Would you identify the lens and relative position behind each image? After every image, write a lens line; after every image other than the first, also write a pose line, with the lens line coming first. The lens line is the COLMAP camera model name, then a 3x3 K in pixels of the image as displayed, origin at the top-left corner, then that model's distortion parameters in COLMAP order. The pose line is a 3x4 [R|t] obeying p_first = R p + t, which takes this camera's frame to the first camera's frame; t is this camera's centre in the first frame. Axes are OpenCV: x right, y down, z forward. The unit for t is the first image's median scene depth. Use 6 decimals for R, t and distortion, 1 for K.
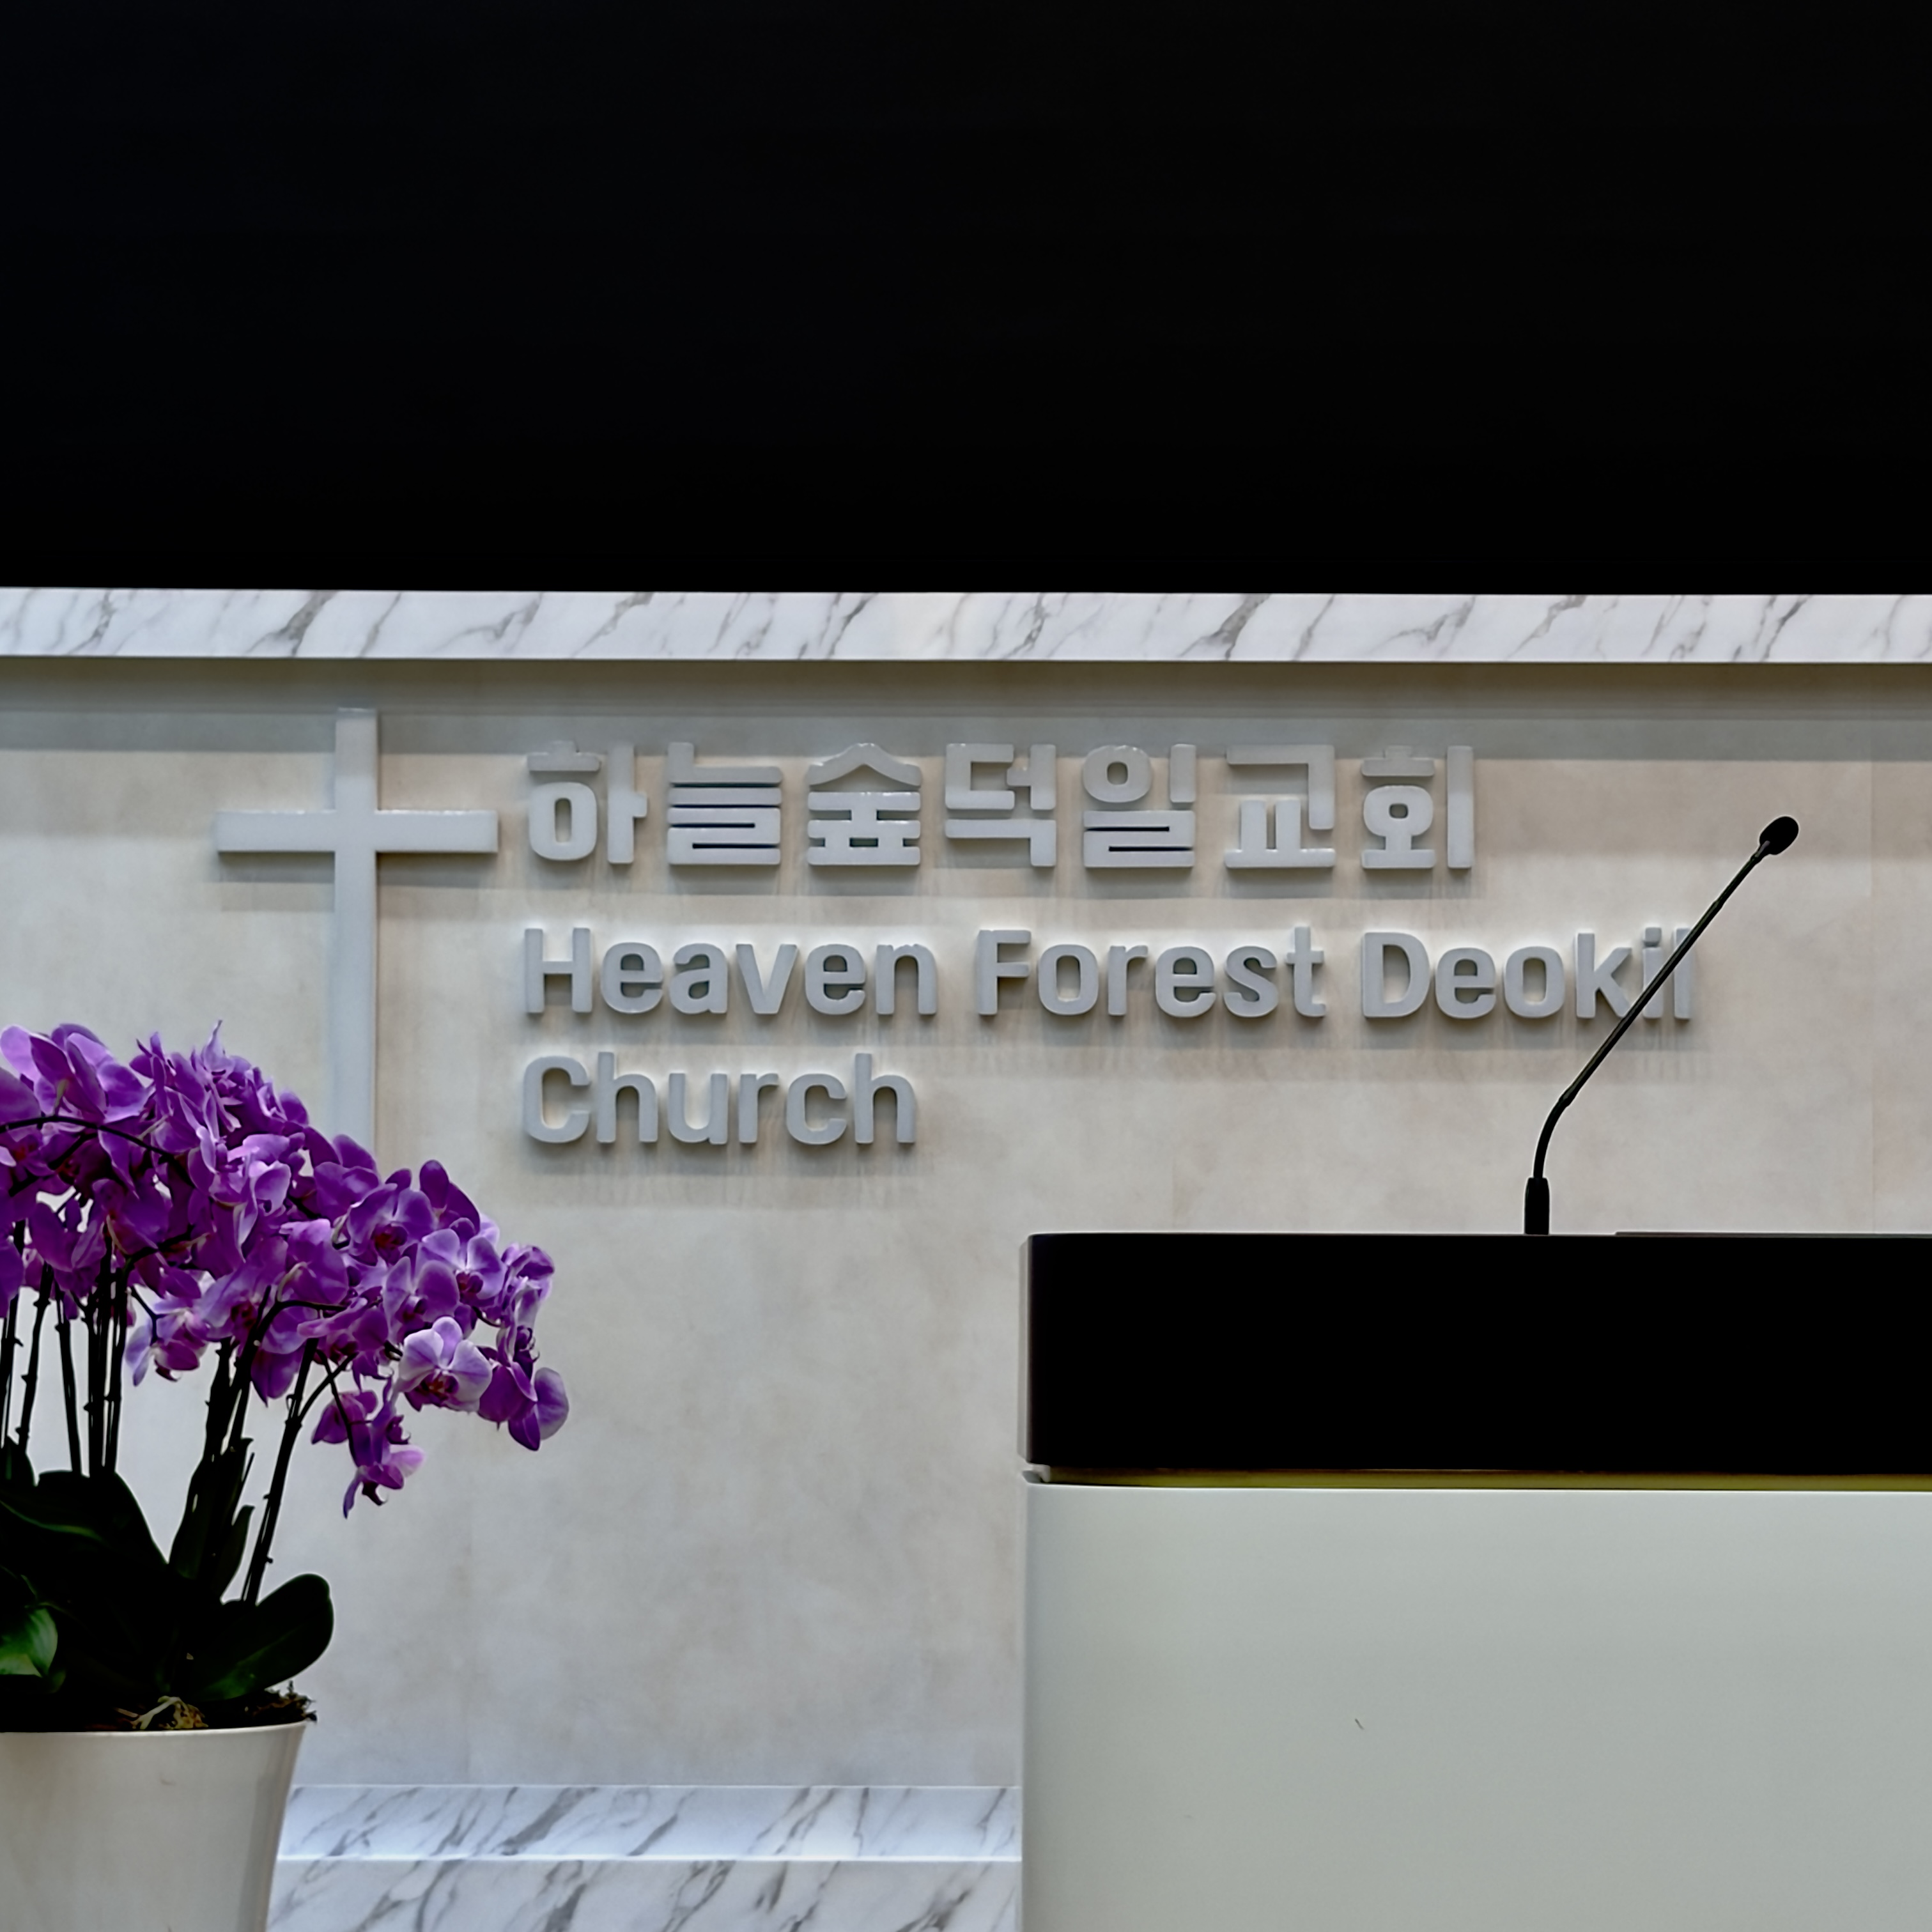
lens RADIAL K [[5315.4, 0, 960.7], [0, 5315.4, 899.6], [0, 0, 1]] dist [0.096296, 0.000000]
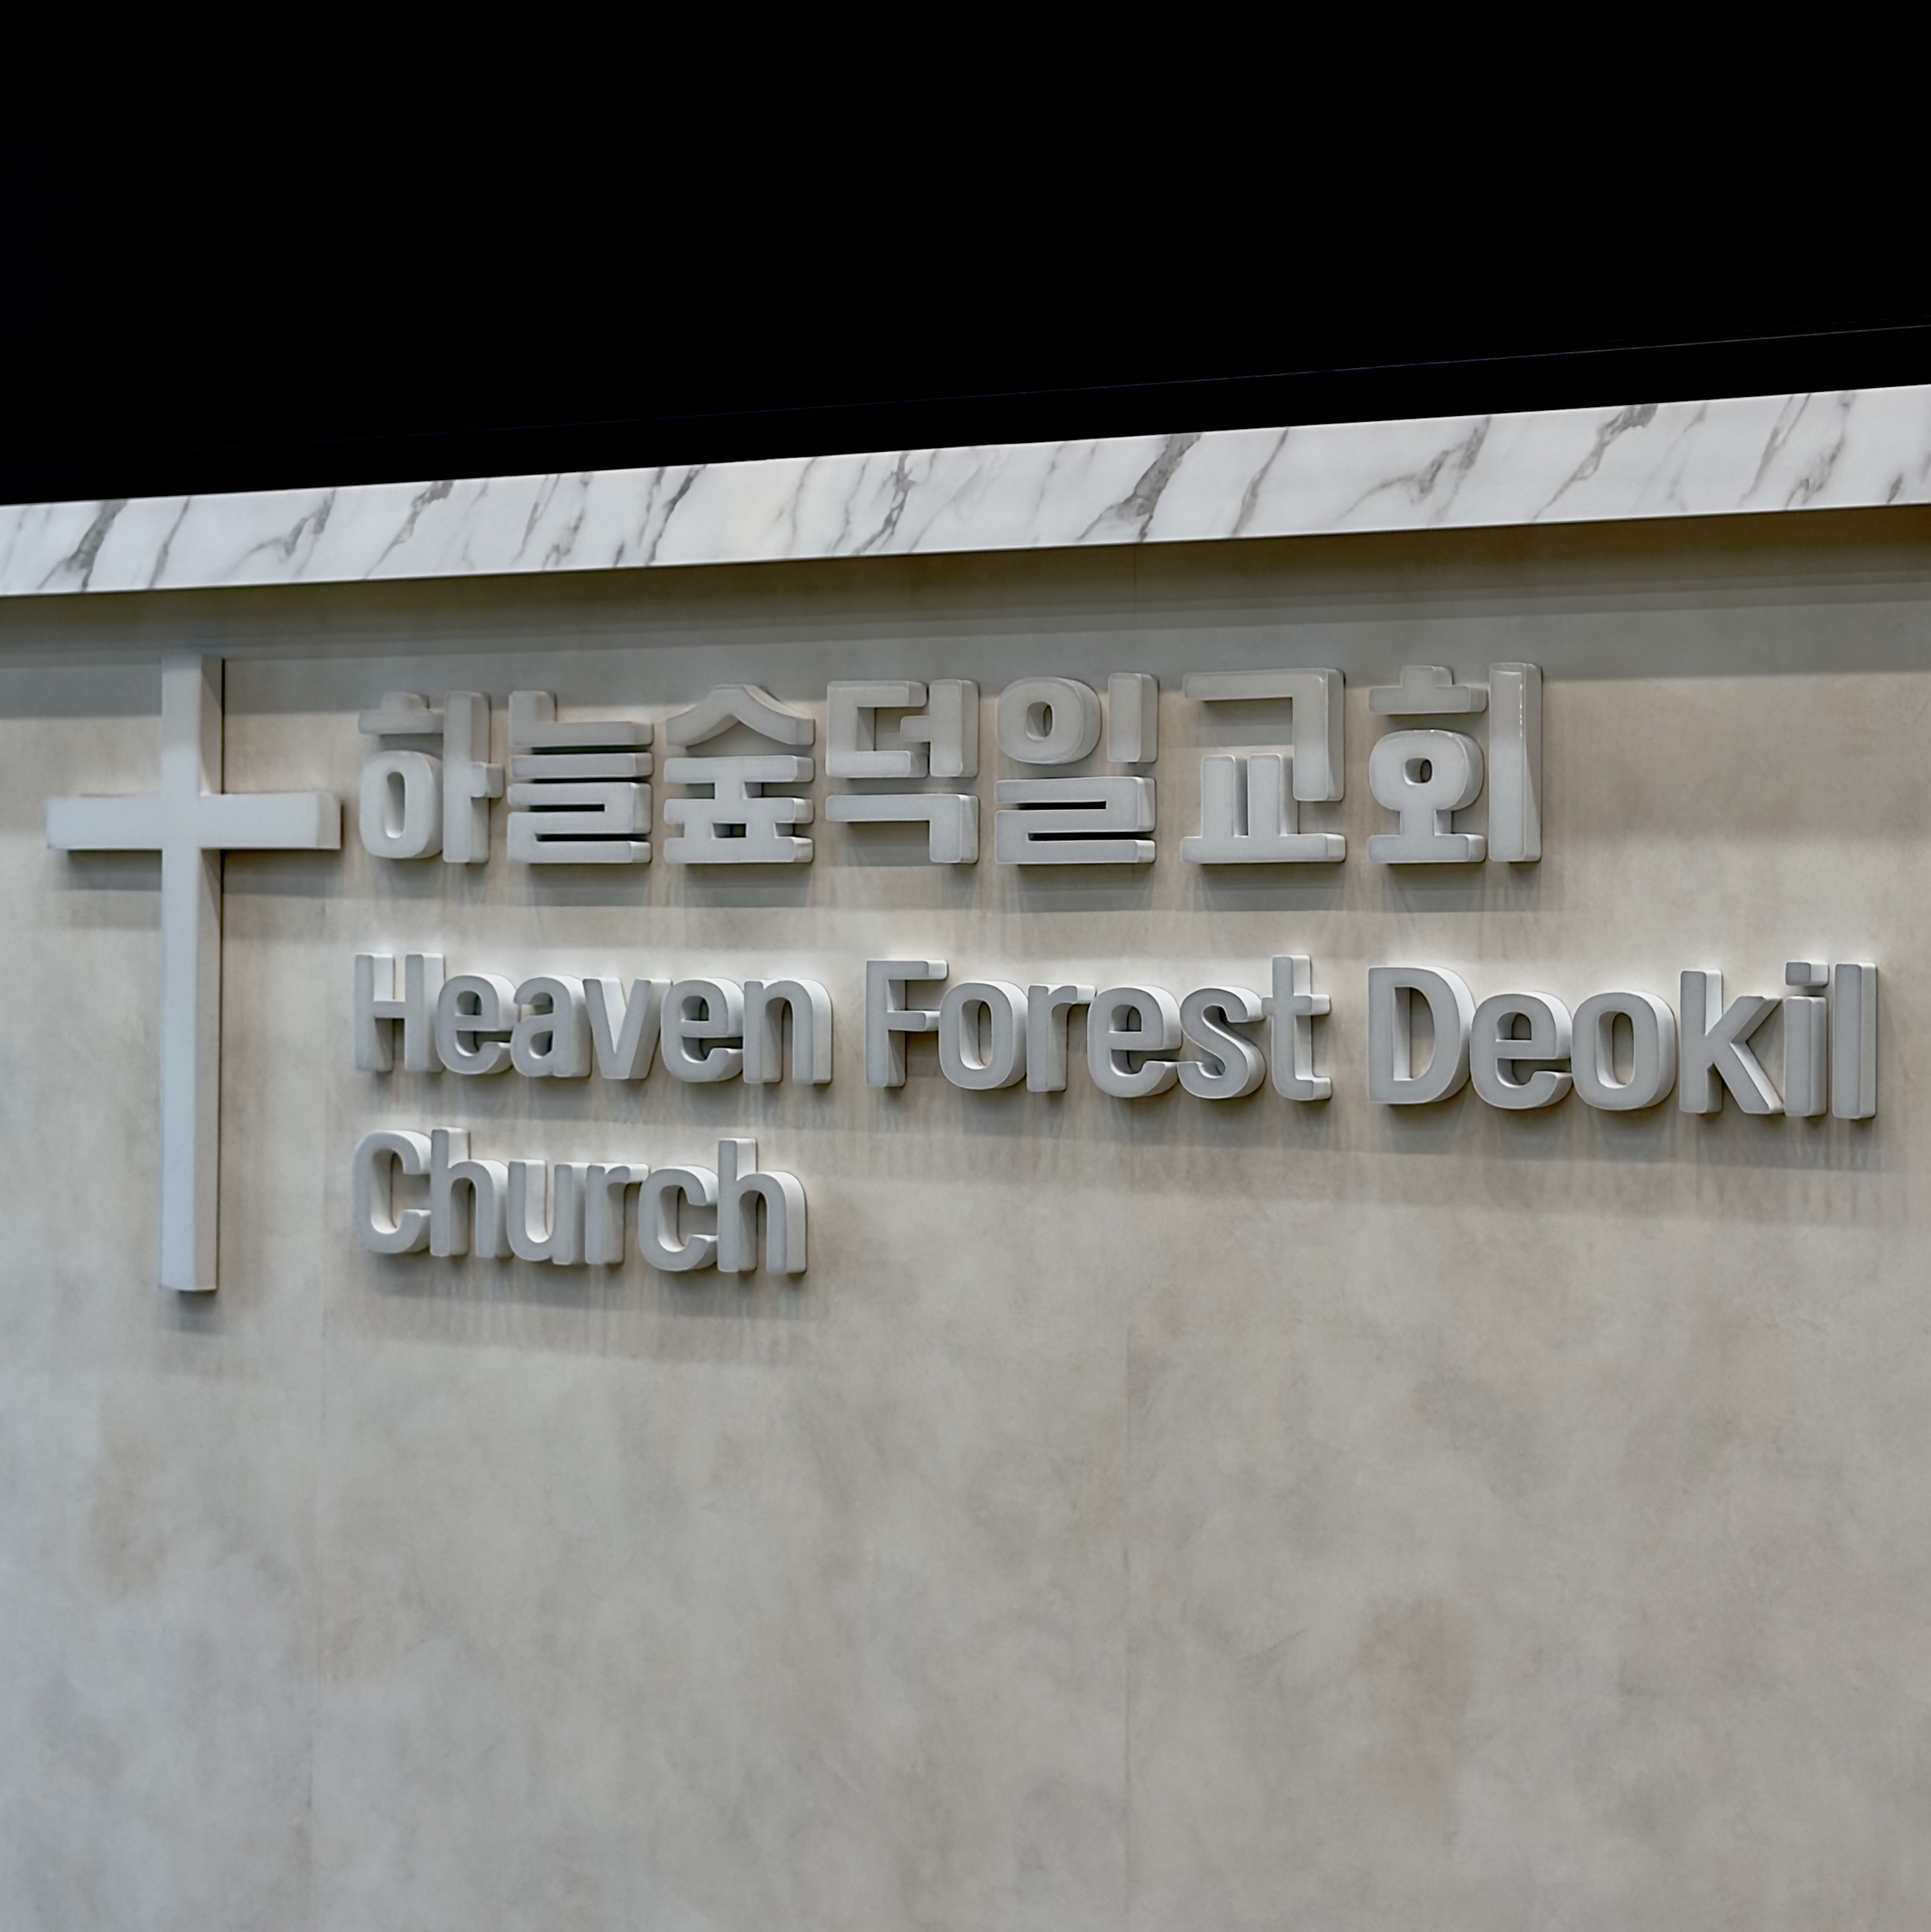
lens RADIAL K [[4216.5, 0, 1156.9], [0, 4216.5, 881.3], [0, 0, 1]] dist [0.076250, 0.000000]
pose [[0.873401, -0.007041, -0.486951, 0.294012], [0.029864, 0.998788, 0.039122, -0.023841], [0.486085, -0.048712, 0.872553, 0.554347]]
